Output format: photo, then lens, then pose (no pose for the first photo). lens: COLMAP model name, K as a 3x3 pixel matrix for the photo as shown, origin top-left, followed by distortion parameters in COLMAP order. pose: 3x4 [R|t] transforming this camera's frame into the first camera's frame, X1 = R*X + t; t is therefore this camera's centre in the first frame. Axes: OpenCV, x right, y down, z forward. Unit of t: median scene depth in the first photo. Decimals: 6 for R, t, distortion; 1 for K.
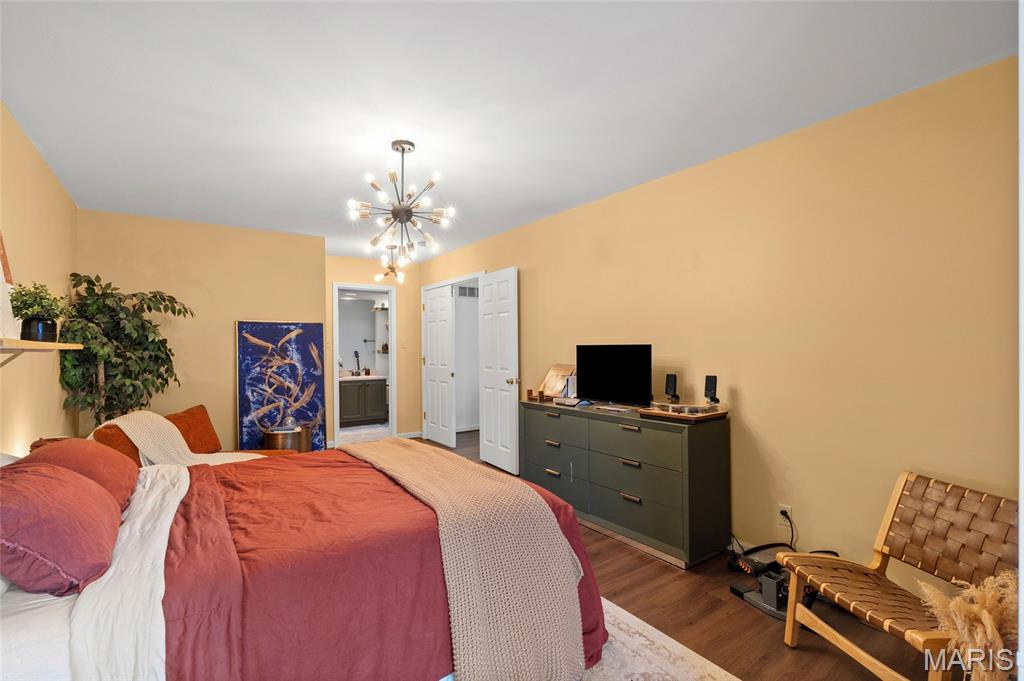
lens RADIAL K [[453.5, 0, 514.9], [0, 453.5, 342.9], [0, 0, 1]] dist [-0.002755, -0.000038]
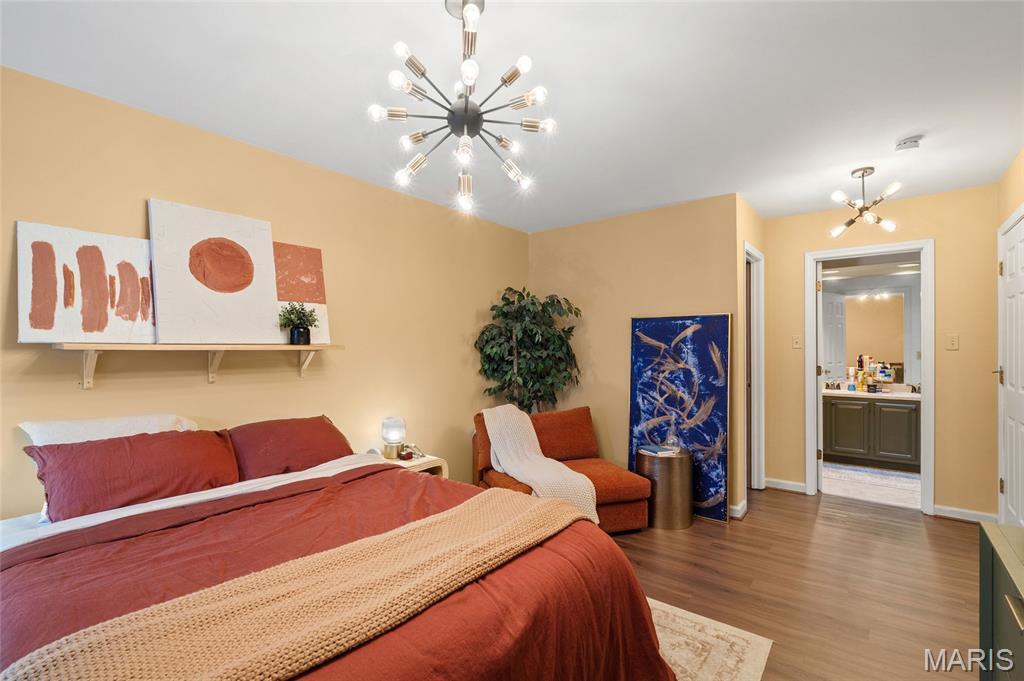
lens RADIAL K [[453.5, 0, 515.5], [0, 453.5, 348.7], [0, 0, 1]] dist [-0.002755, -0.000038]
pose [[0.305299, 0.010503, -0.952198, 0.165749], [0.008351, 0.999871, 0.013706, -0.001896], [0.952220, -0.012137, 0.305172, 0.485352]]
